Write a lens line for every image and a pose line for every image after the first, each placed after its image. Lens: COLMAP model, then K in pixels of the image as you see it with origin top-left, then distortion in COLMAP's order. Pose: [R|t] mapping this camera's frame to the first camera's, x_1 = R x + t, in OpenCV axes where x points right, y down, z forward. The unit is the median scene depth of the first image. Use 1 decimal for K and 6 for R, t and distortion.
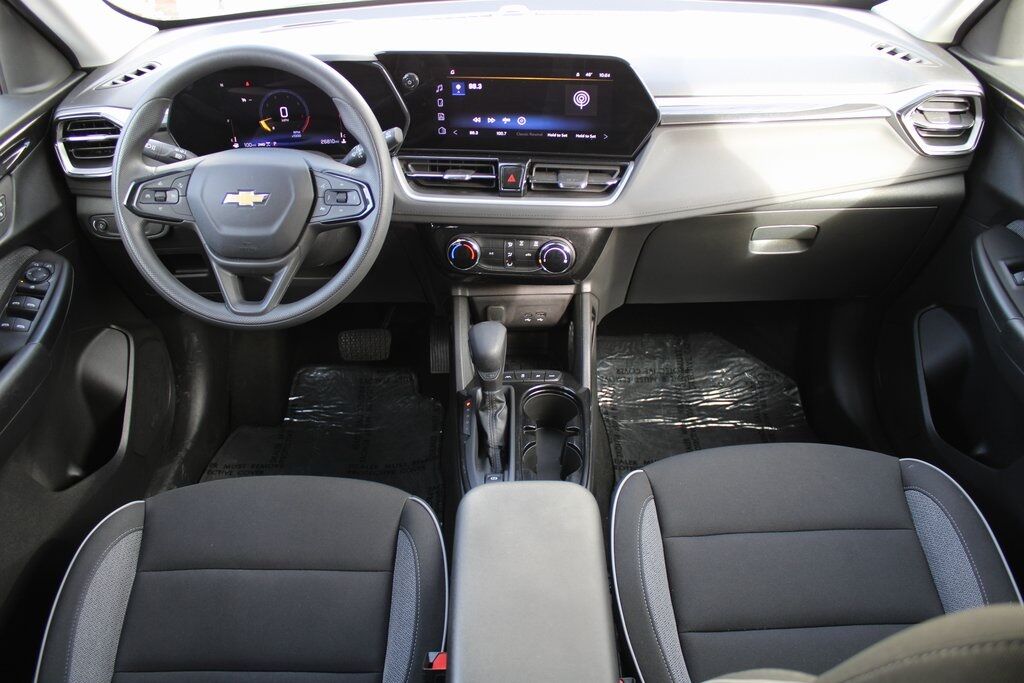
lens RADIAL K [[847.8, 0, 512.3], [0, 847.8, 333.1], [0, 0, 1]] dist [-0.161806, 0.124665]
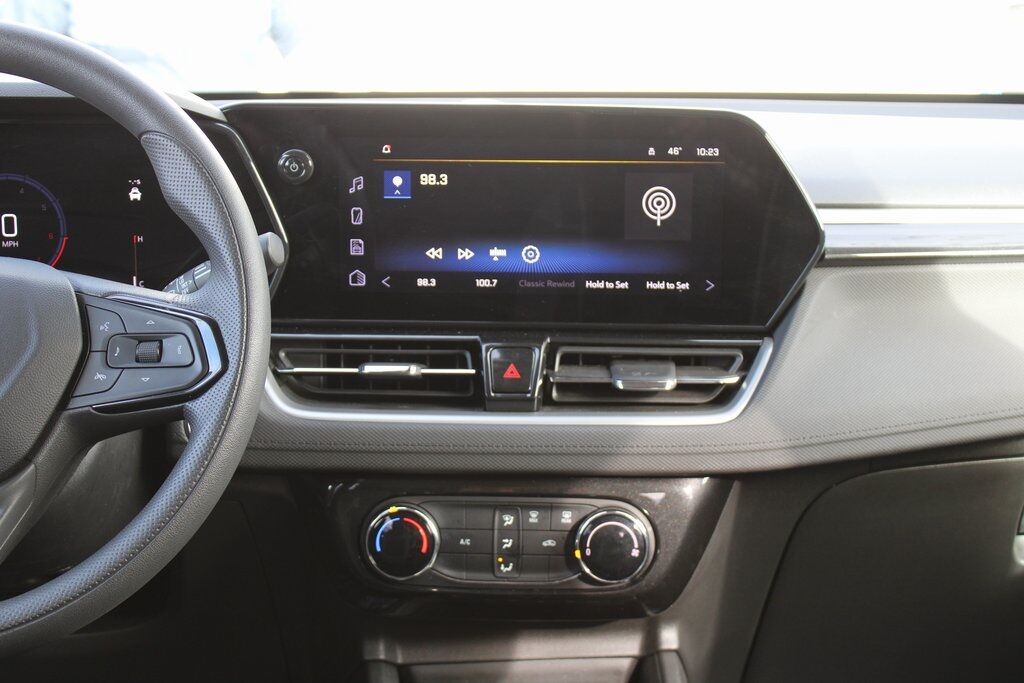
lens RADIAL K [[1593.9, 0, 506.7], [0, 1593.9, 335.2], [0, 0, 1]] dist [-0.016535, 0.000000]
pose [[0.995607, 0.012111, 0.092849, -0.084578], [0.025355, 0.919683, -0.391841, 0.137948], [-0.090137, 0.392474, 0.915336, 0.202558]]
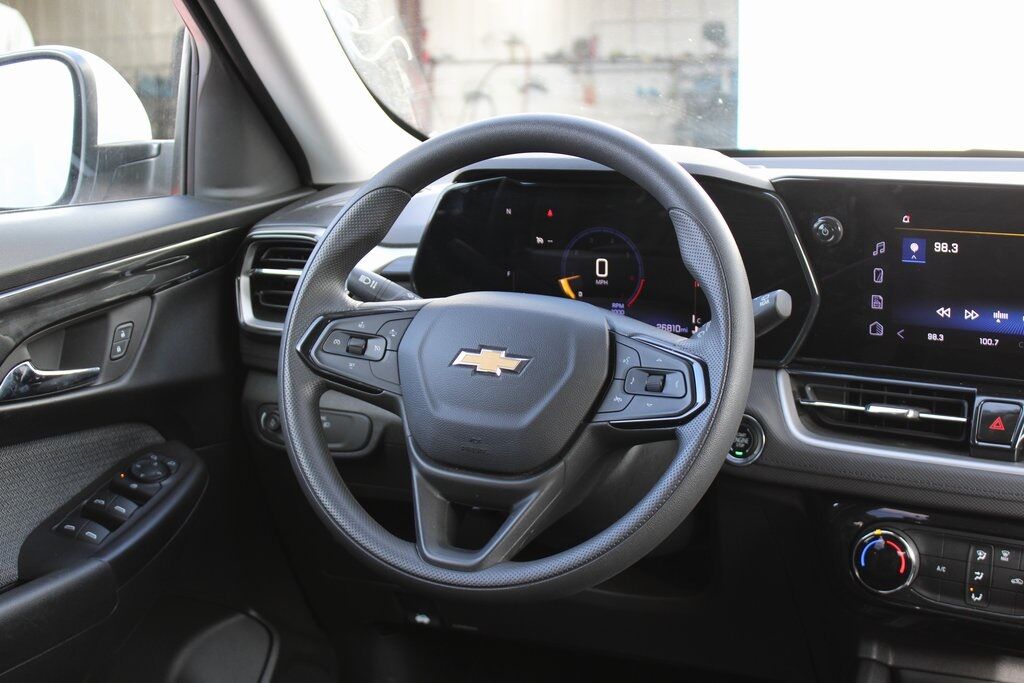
lens RADIAL K [[1505.5, 0, 498.9], [0, 1505.5, 318.4], [0, 0, 1]] dist [-0.050468, 0.000000]
pose [[0.911769, 0.084934, -0.401825, 0.083081], [-0.234428, 0.910969, -0.339381, 0.138044], [0.337225, 0.403637, 0.850504, 0.101321]]
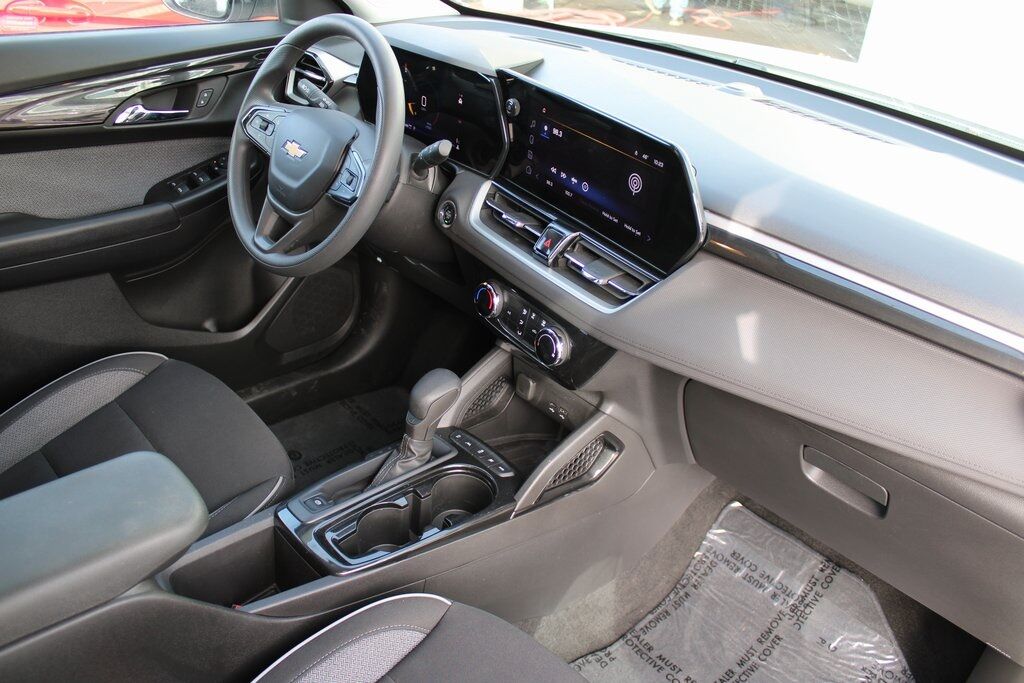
lens RADIAL K [[847.8, 0, 508.9], [0, 847.8, 324.7], [0, 0, 1]] dist [-0.161806, 0.124665]
pose [[0.671851, 0.432346, -0.601410, 0.538898], [-0.479246, 0.872836, 0.092091, -0.171600], [0.564747, 0.226351, 0.793616, 0.302421]]
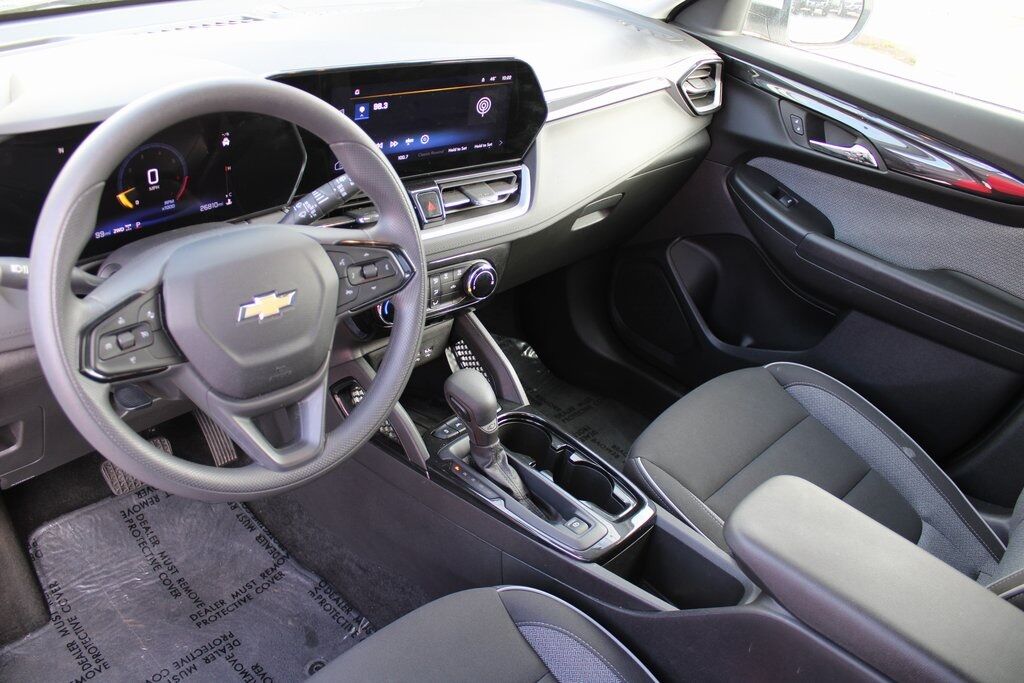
lens RADIAL K [[847.8, 0, 514.2], [0, 847.8, 346.8], [0, 0, 1]] dist [-0.161806, 0.124665]
pose [[0.695122, -0.301962, 0.652399, -0.554707], [0.269059, 0.950827, 0.153410, -0.157119], [-0.666642, 0.068895, 0.742187, 0.310085]]
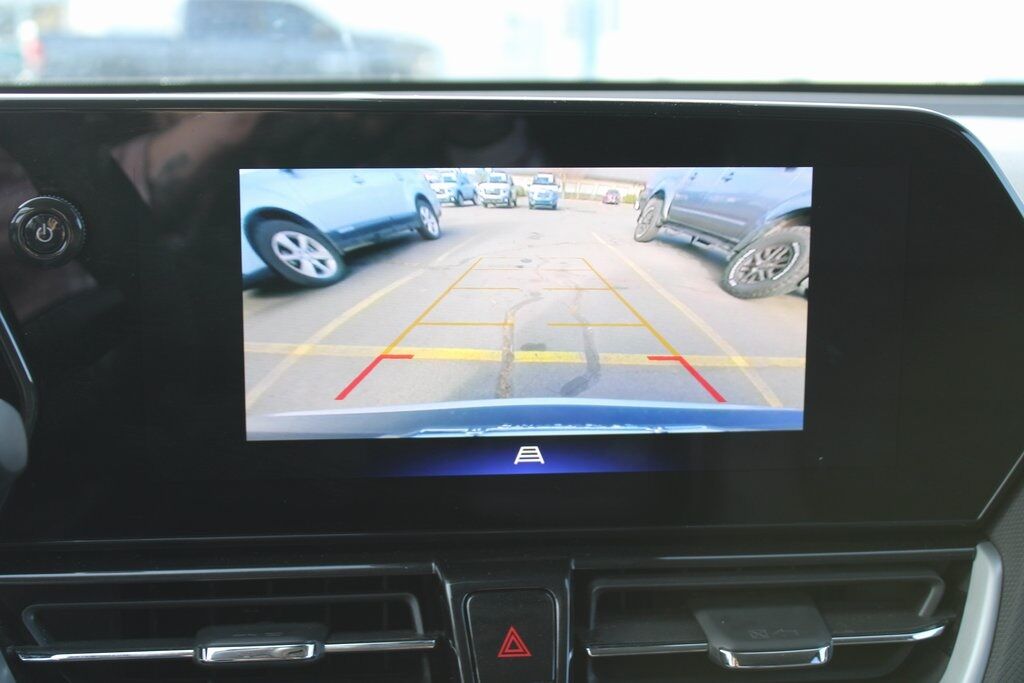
lens RADIAL K [[1593.9, 0, 514.5], [0, 1593.9, 337.5], [0, 0, 1]] dist [-0.016535, 0.000000]
pose [[0.966601, -0.010792, 0.256060, -0.109121], [0.109249, 0.921142, -0.373580, -0.100570], [-0.231835, 0.389077, 0.891556, 0.592865]]
